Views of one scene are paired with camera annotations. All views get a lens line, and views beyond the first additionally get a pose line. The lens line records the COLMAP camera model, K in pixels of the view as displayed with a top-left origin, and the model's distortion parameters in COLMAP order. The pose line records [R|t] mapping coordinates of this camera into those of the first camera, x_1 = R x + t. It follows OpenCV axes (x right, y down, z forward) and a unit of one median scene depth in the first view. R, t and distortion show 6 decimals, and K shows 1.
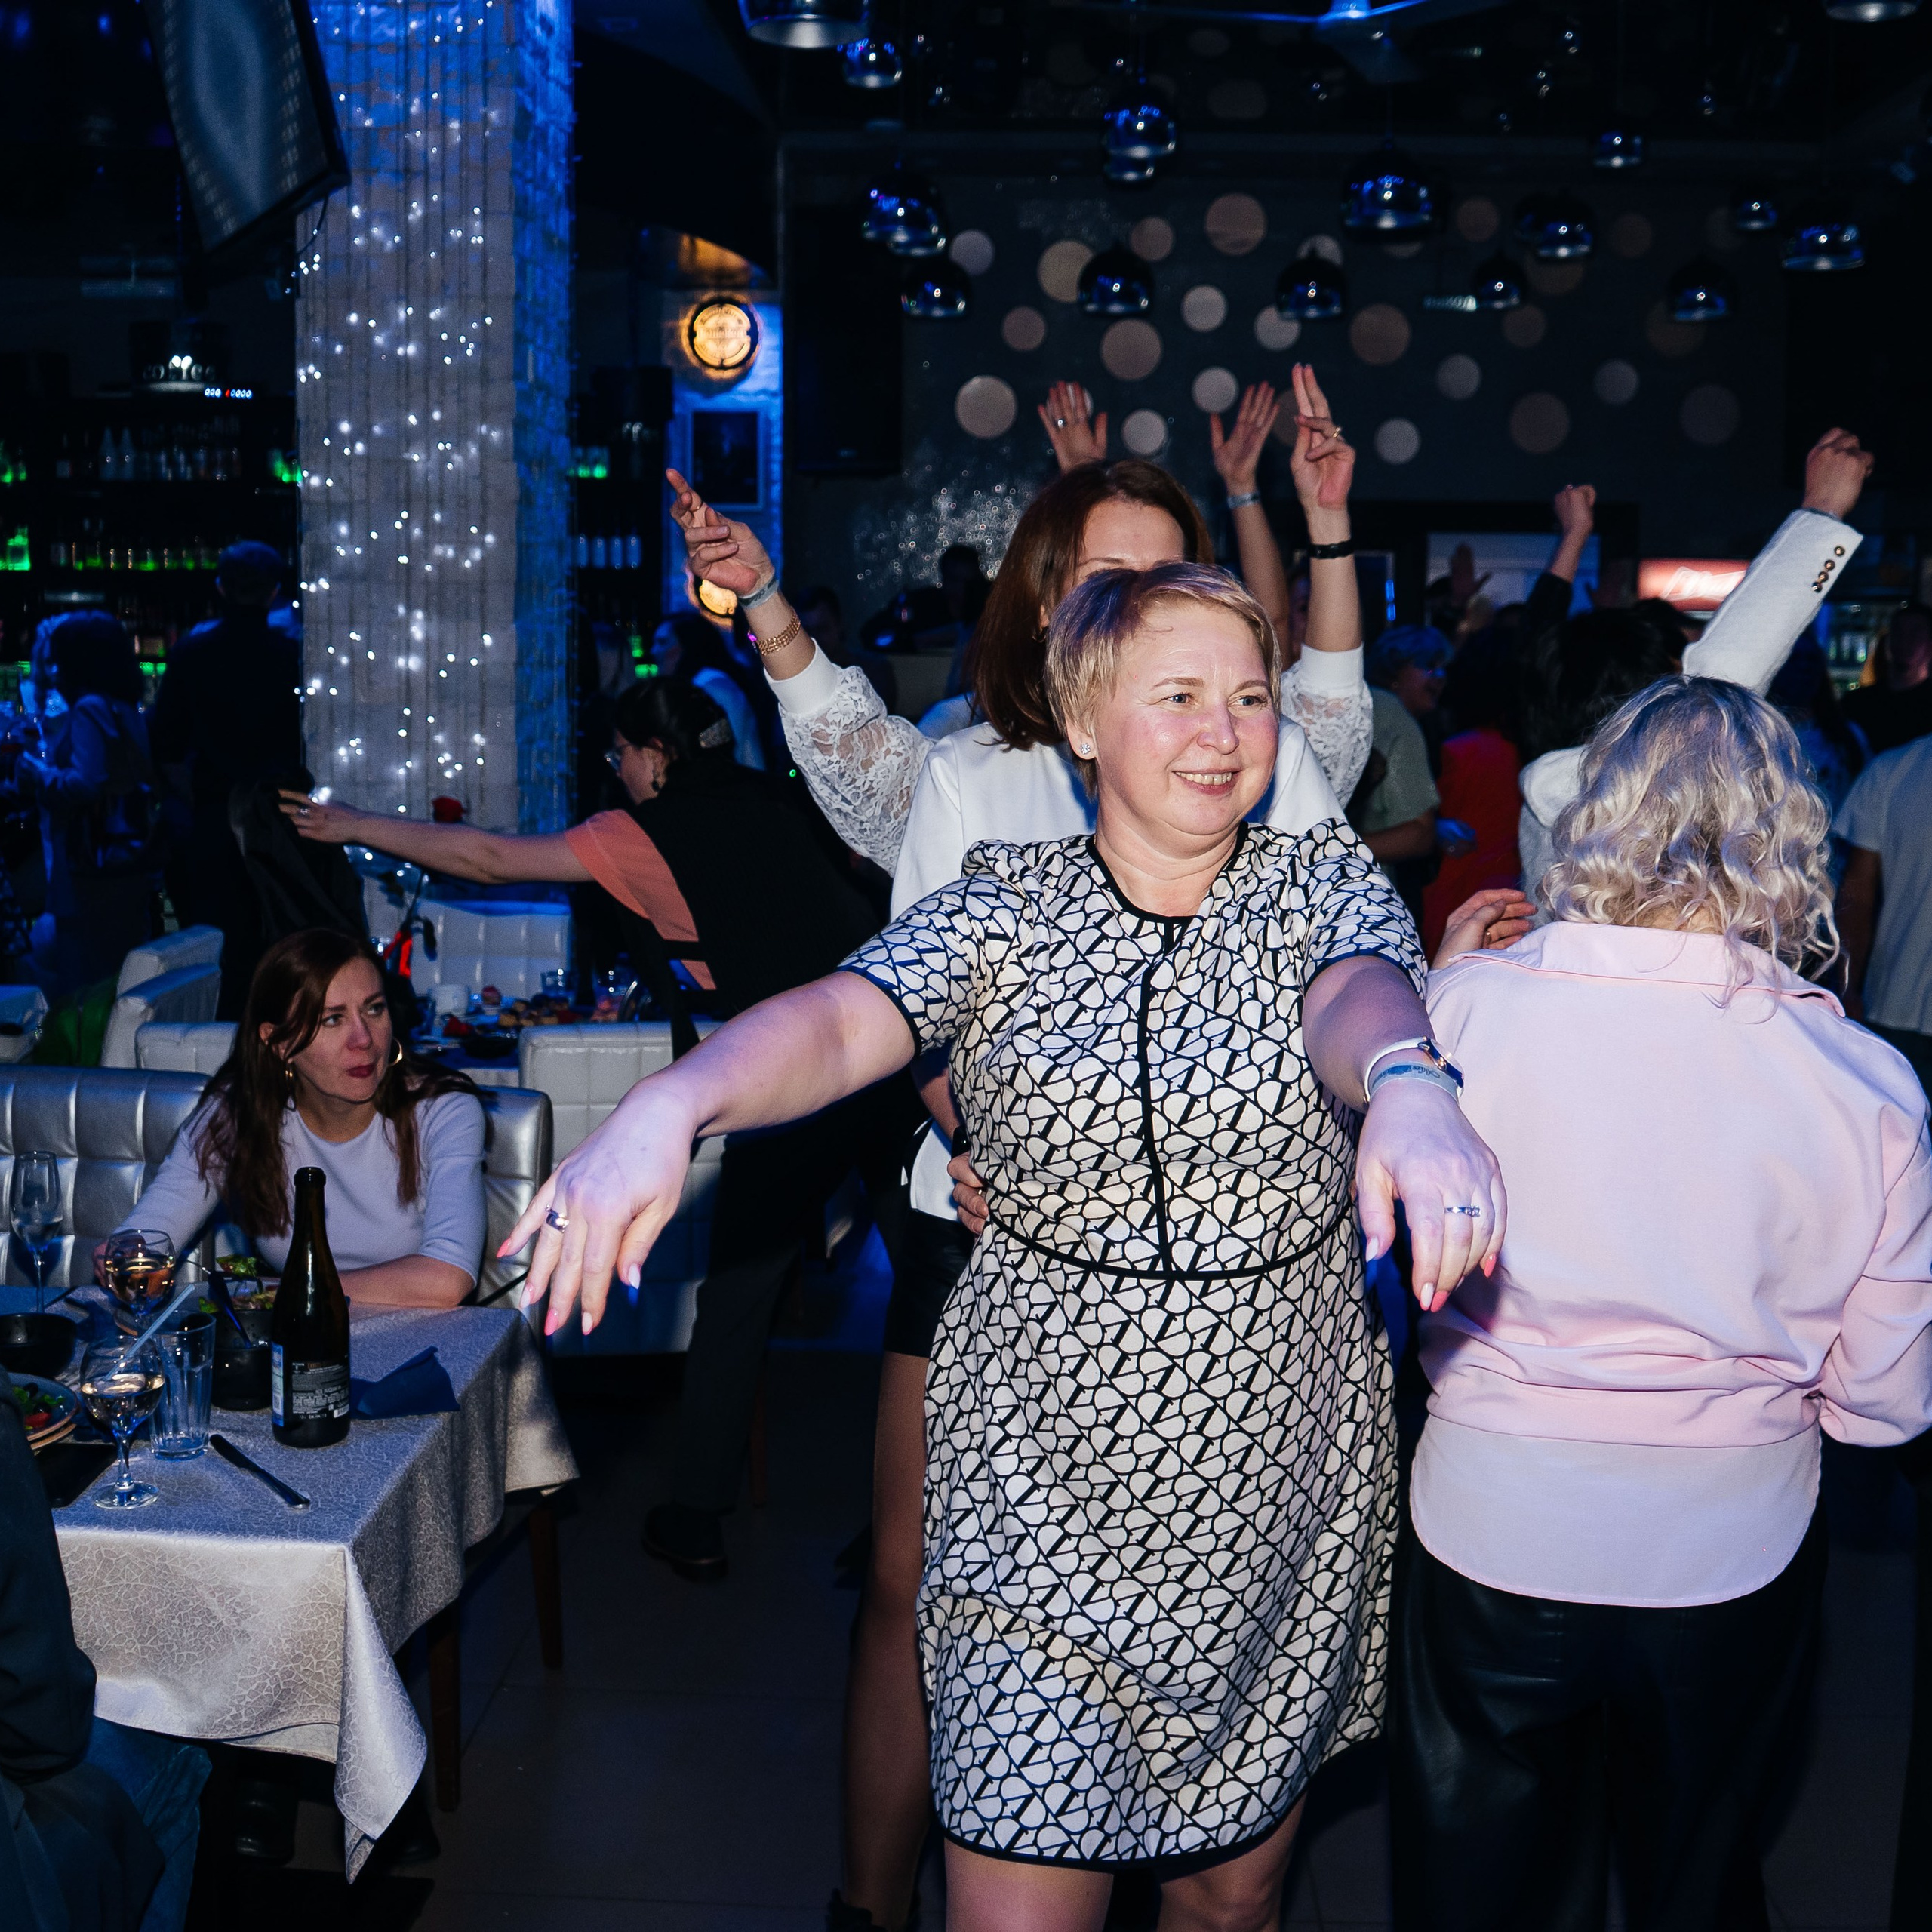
lens RADIAL K [[2392.7, 0, 993.1], [0, 2392.7, 953.9], [0, 0, 1]] dist [-0.106676, 0.064062]
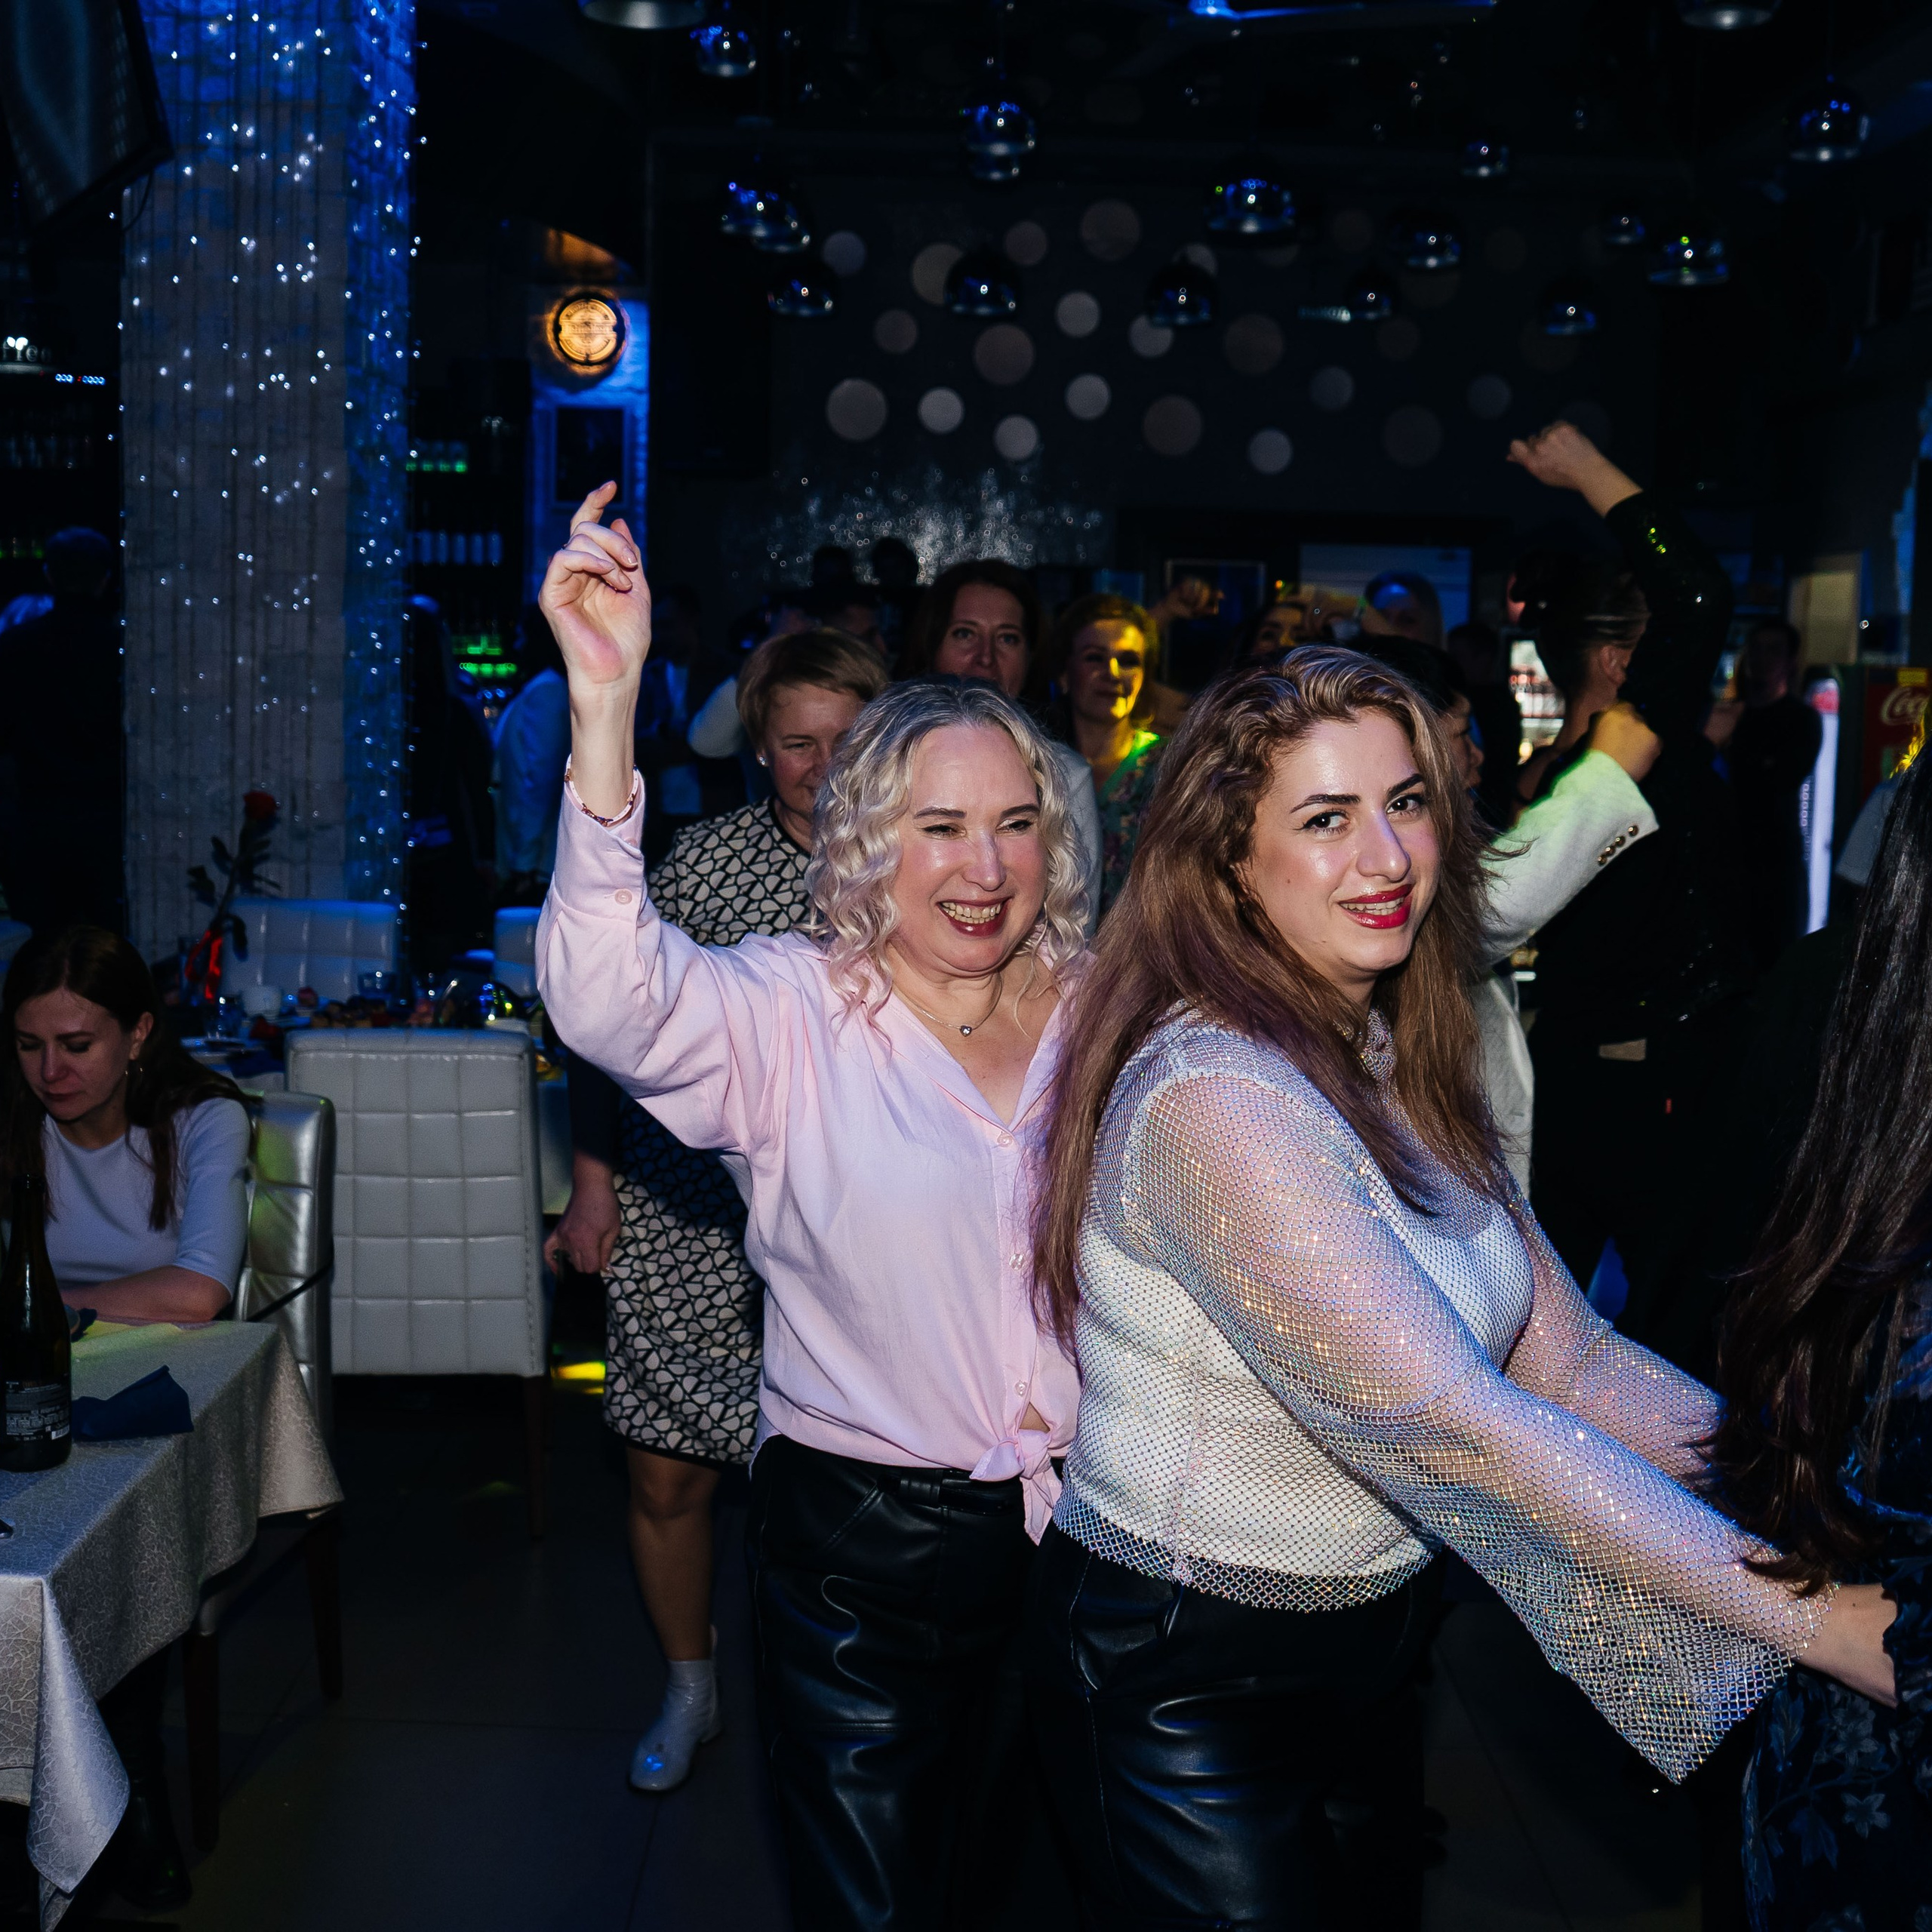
lens RADIAL K [[2392.7, 0, 993.1], [0, 2392.7, 953.9], [0, 0, 1]] dist [-0.106676, 0.064062]
pose [[0.998913, 0.011581, 0.045145, 0.015201], [-0.011392, 0.999925, -0.004456, 0.000579], [-0.045193, 0.003936, 0.998970, 0.013565]]
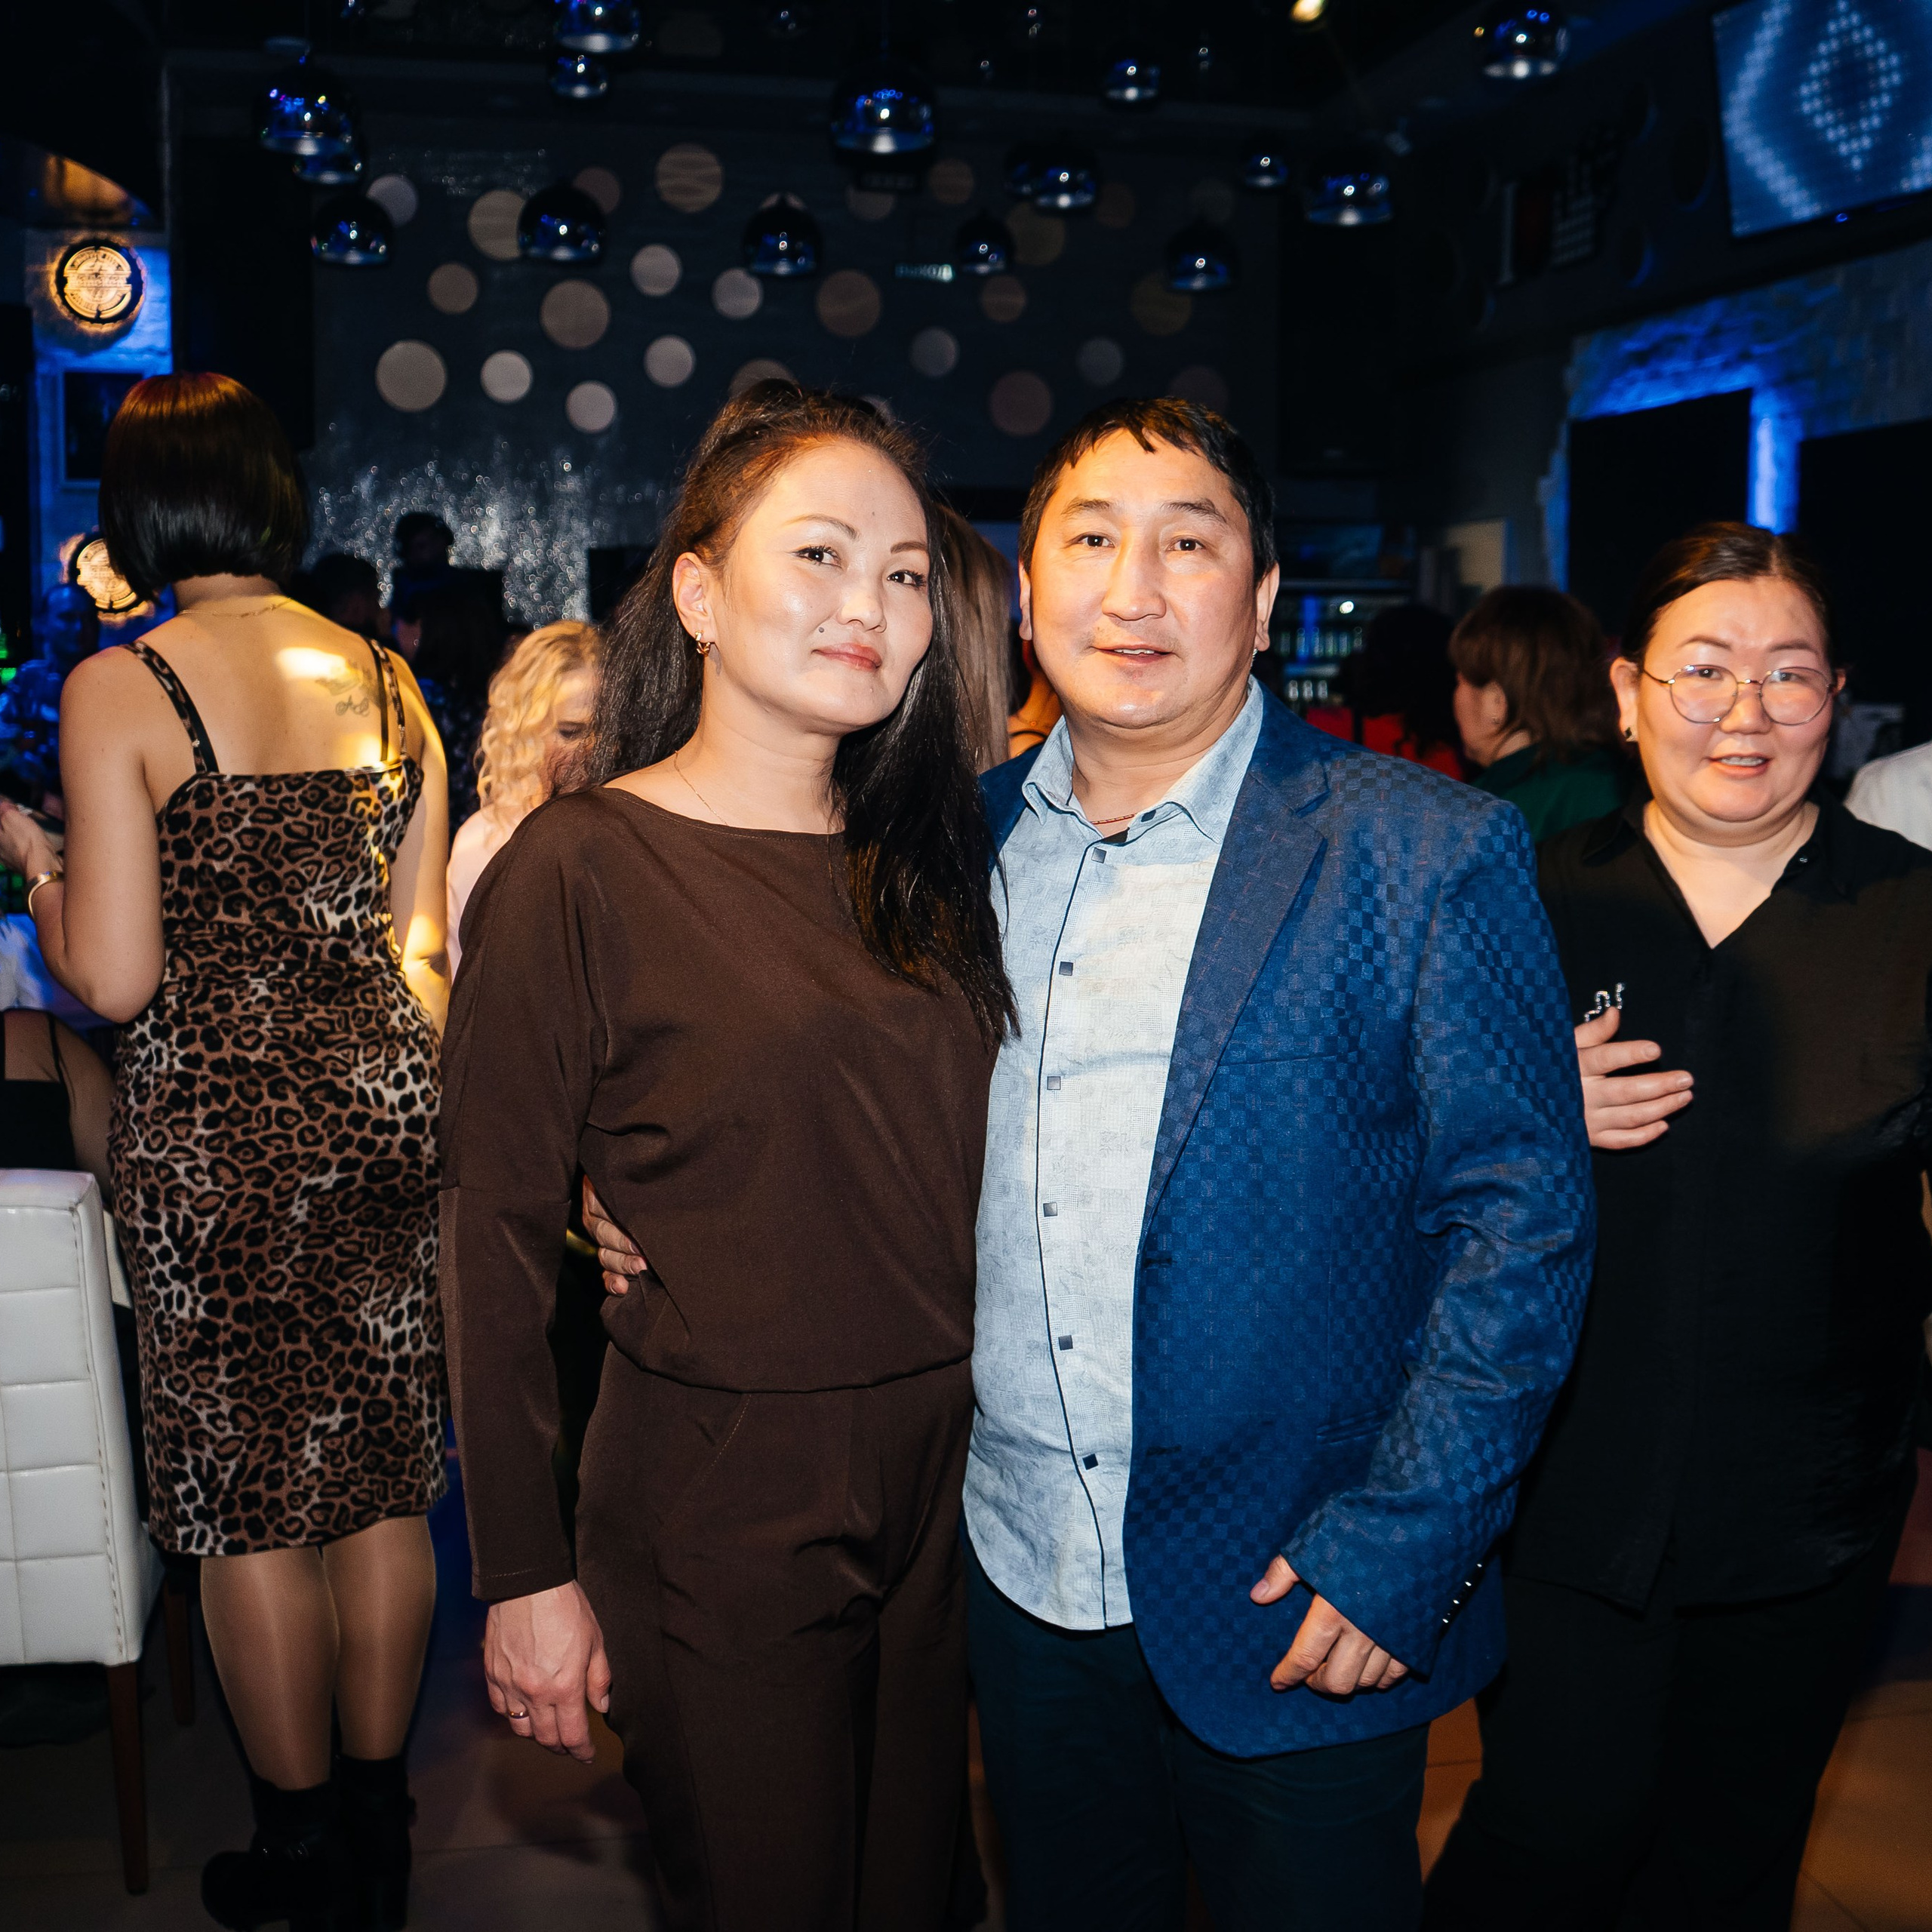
lens RADIAL K [[2392.7, 0, 993.1], [0, 2392.7, 953.9], [0, 0, 1]] dist [-0.106676, 0.064062]
pose [[0.972279, -0.026641, 0.232302, -0.003206], [0.028383, 0.999588, -0.004157, -0.006382], [-0.232096, 0.010636, 0.972635, 0.125465]]
